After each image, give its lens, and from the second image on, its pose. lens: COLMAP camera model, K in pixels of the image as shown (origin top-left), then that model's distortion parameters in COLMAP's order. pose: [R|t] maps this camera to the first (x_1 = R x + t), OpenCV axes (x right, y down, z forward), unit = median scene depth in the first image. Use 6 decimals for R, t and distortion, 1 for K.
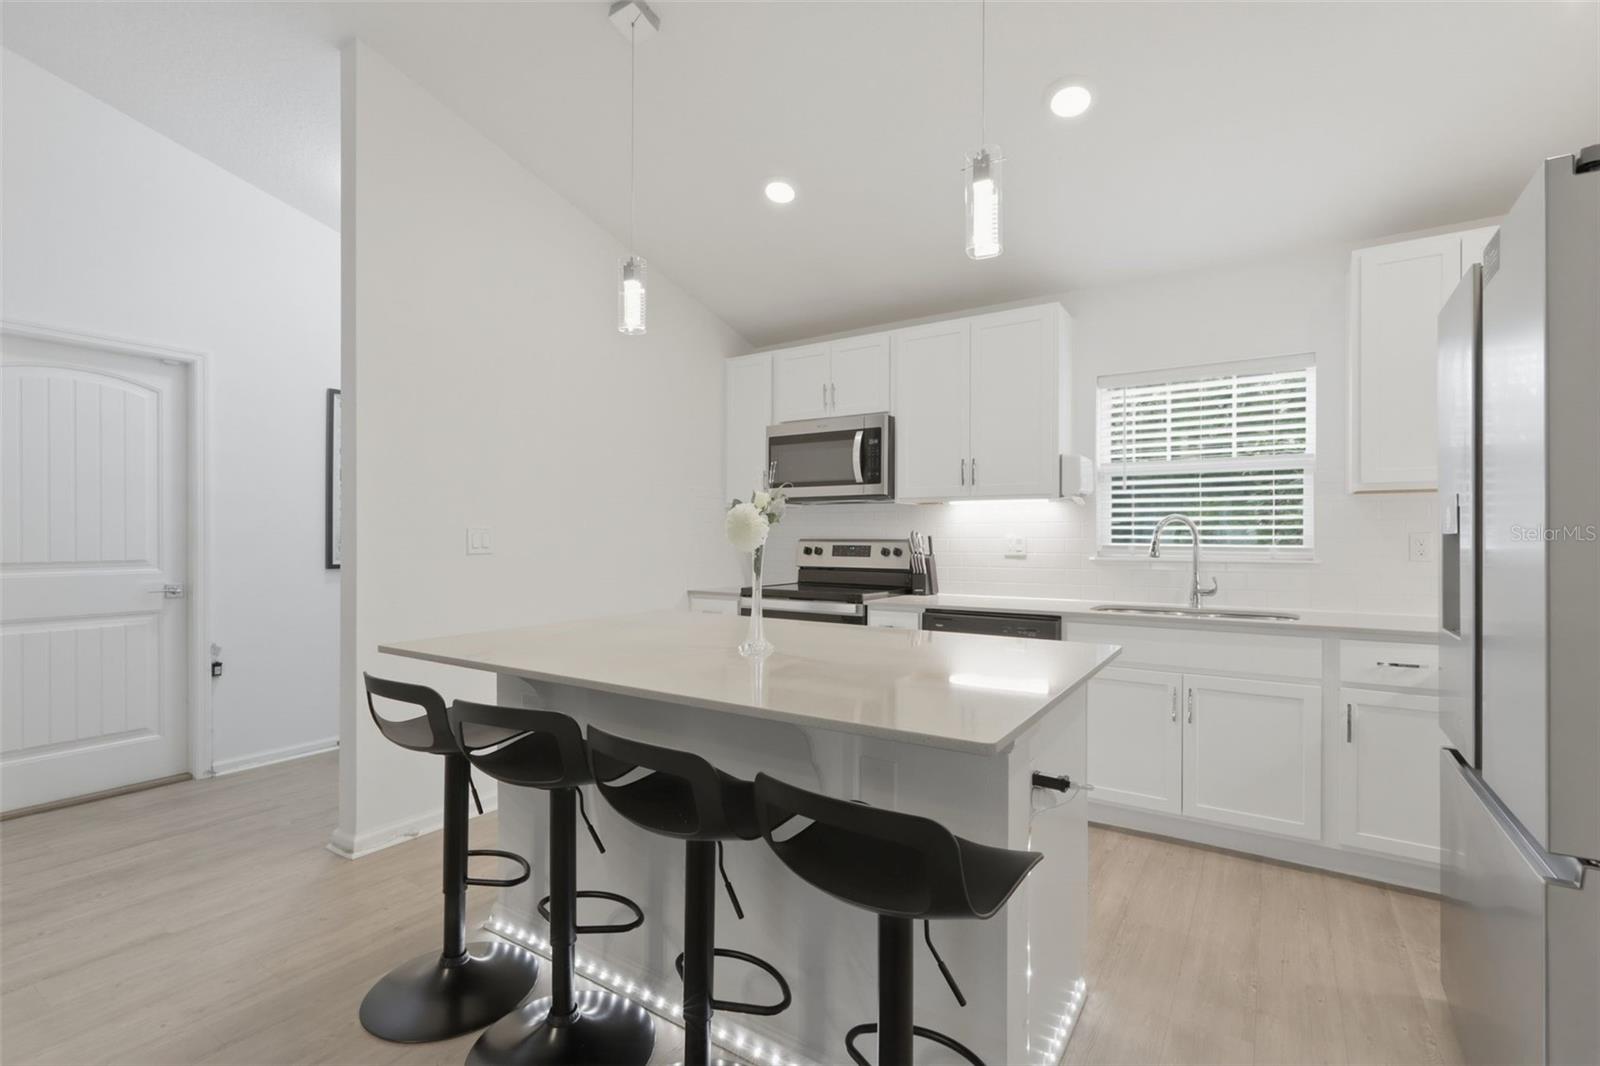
lens RADIAL K [[730.2, 0, 797.4], [0, 730.2, 532.6], [0, 0, 1]] dist [-0.001404, 0.000001]
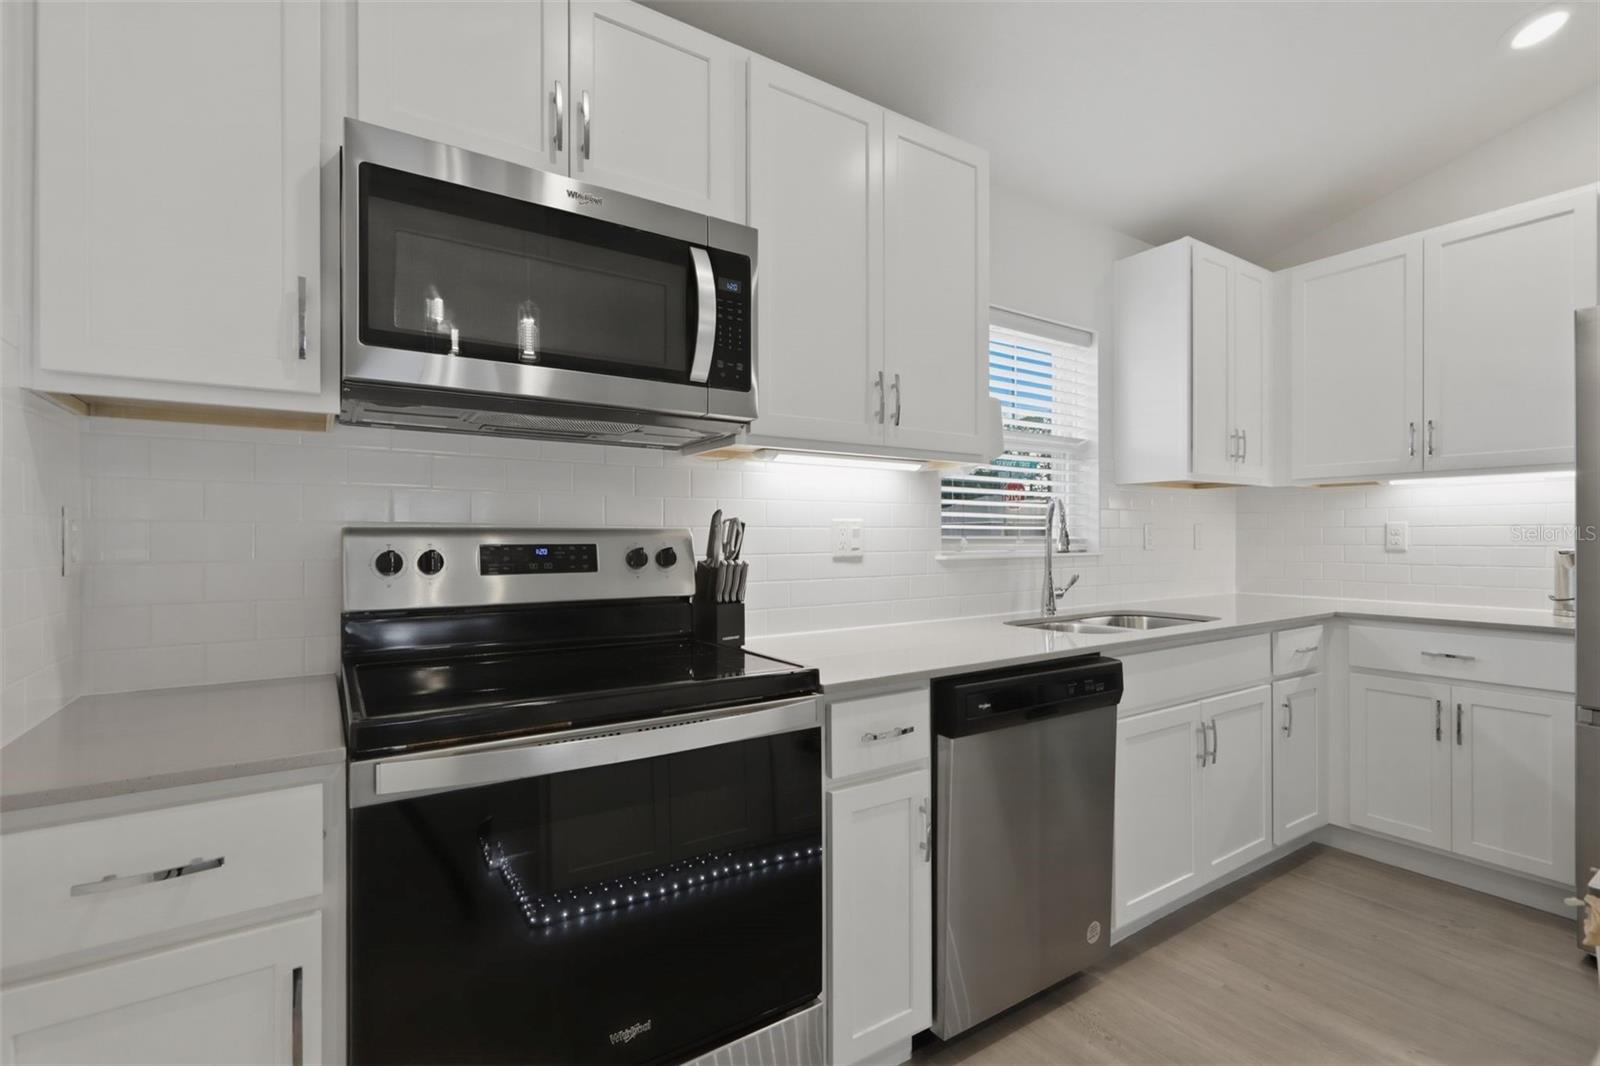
lens RADIAL K [[717.3, 0, 800.0], [0, 717.3, 533.0], [0, 0, 1]] dist [0.001657, 0.000074]
pose [[0.389080, 0.000282, 0.921204, -0.264009], [-0.004155, 0.999990, 0.001448, 0.012113], [-0.921195, -0.004391, 0.389077, 0.853871]]
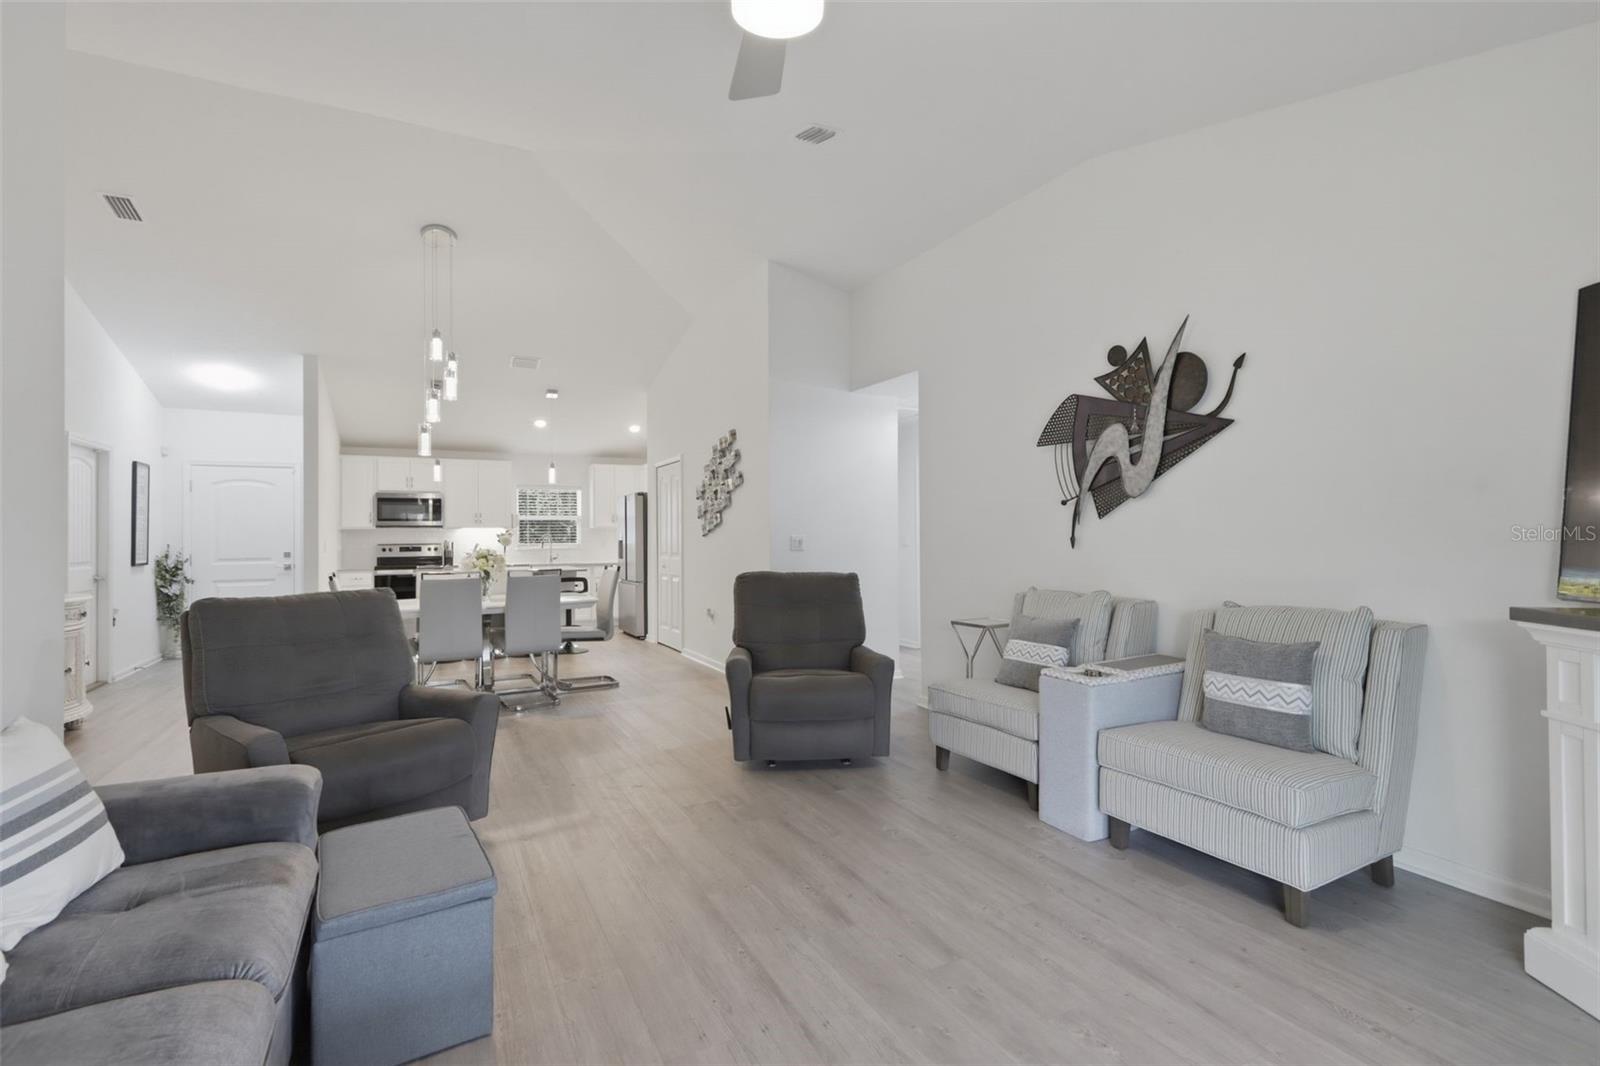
lens RADIAL K [[730.1, 0, 799.2], [0, 730.1, 521.6], [0, 0, 1]] dist [0.000063, 0.000092]
pose [[0.479919, 0.010428, 0.877251, -1.563197], [0.004934, 0.999881, -0.014585, -0.024582], [-0.877299, 0.011328, 0.479811, -1.335469]]
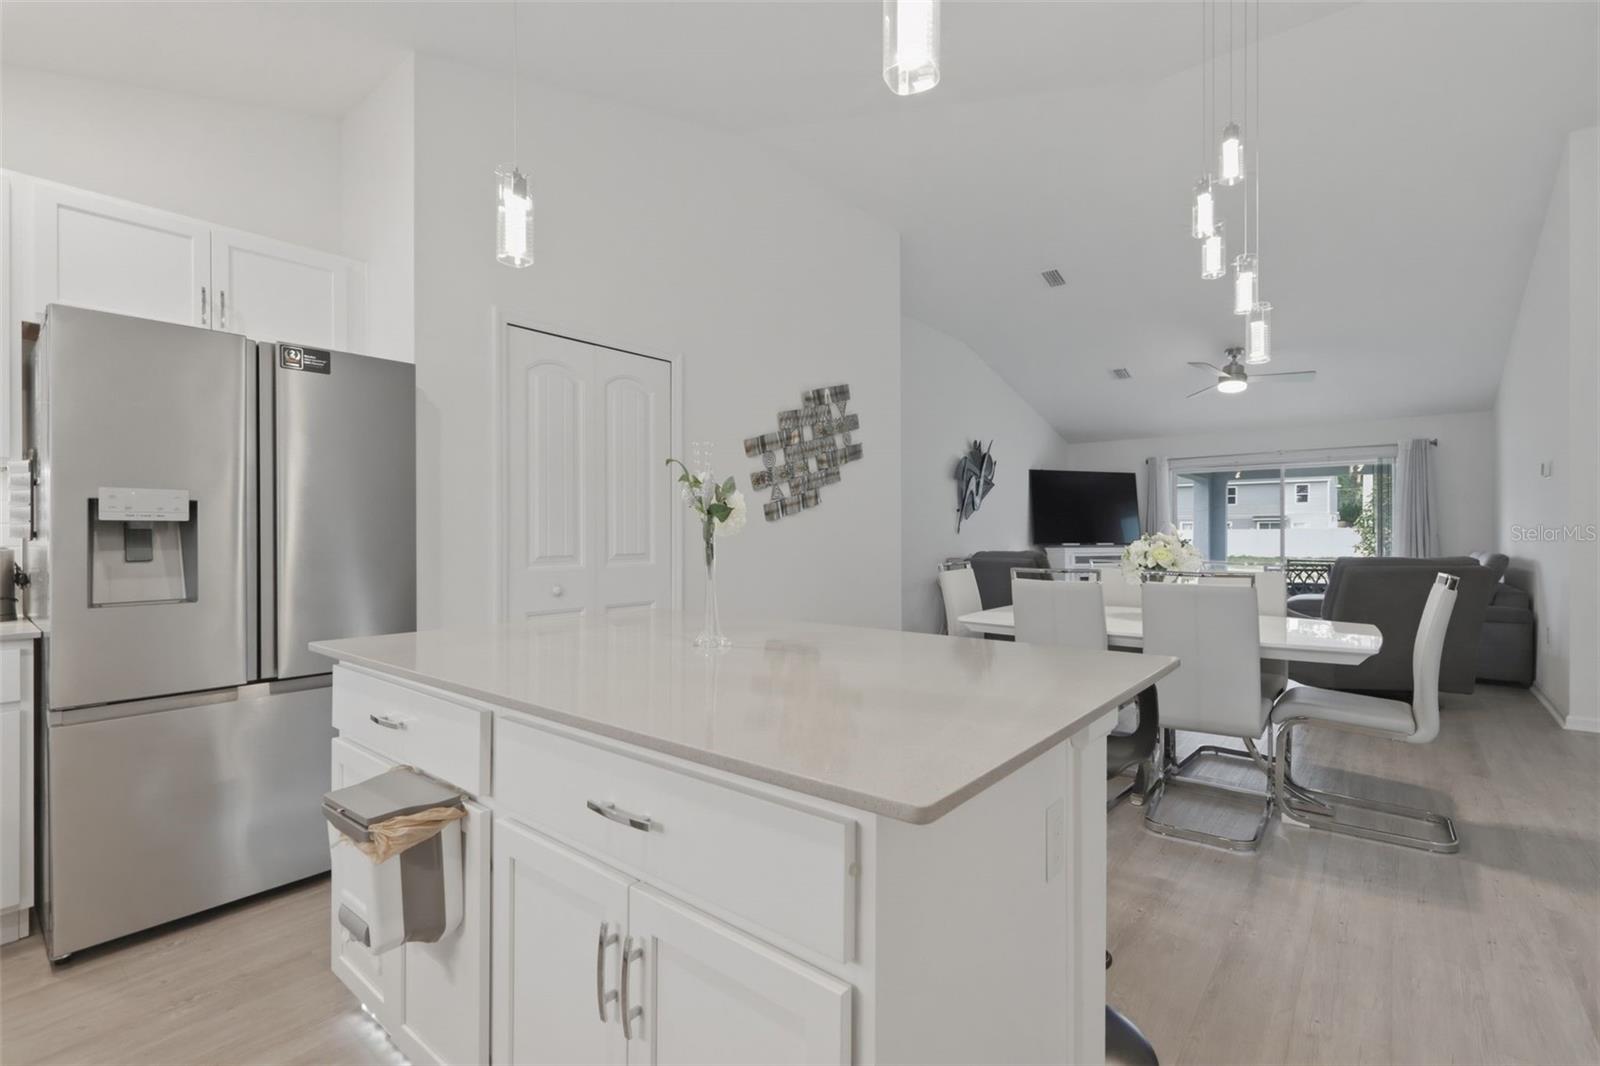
lens RADIAL K [[717.3, 0, 800.0], [0, 717.3, 533.0], [0, 0, 1]] dist [0.001657, 0.000074]
pose [[-0.994879, 0.000845, 0.101074, -0.135730], [0.000082, 0.999972, -0.007549, 0.015020], [-0.101077, -0.007502, -0.994850, 0.992053]]
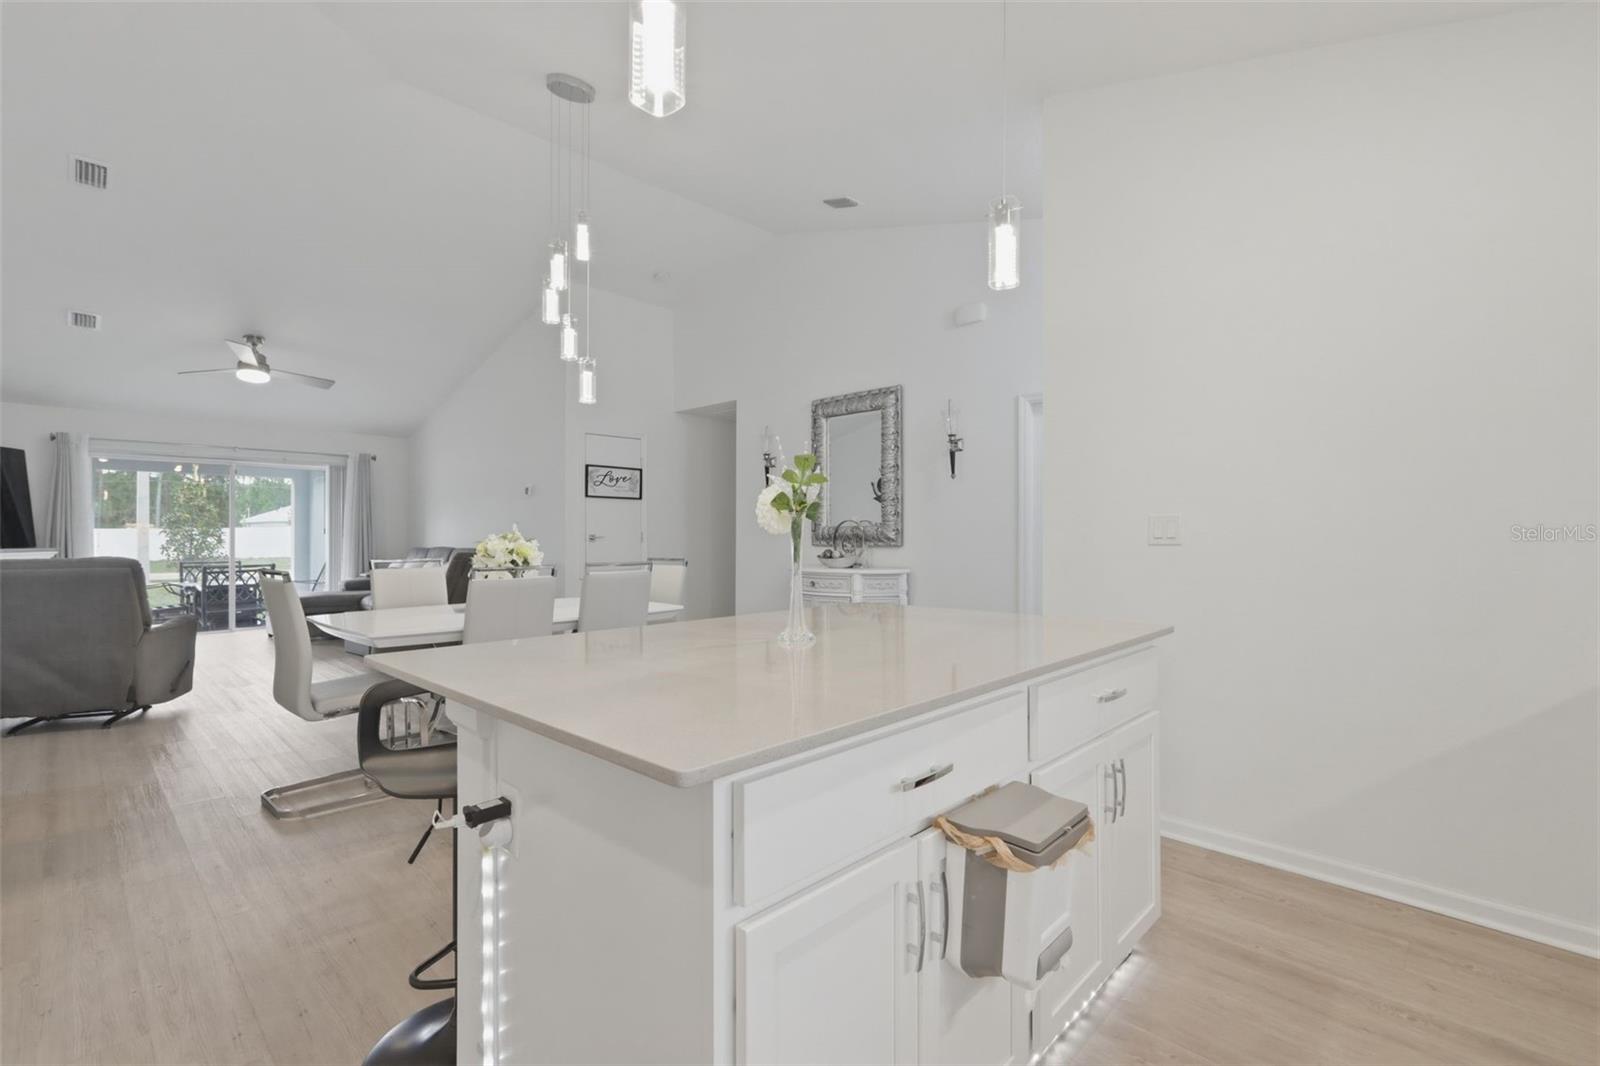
lens RADIAL K [[715.0, 0, 800.0], [0, 715.0, 533.0], [0, 0, 1]] dist [0.001340, 0.000291]
pose [[-0.173305, -0.005082, -0.984855, 0.448254], [0.004185, 0.999974, -0.005896, 0.017866], [0.984859, -0.005144, -0.173279, 0.612892]]
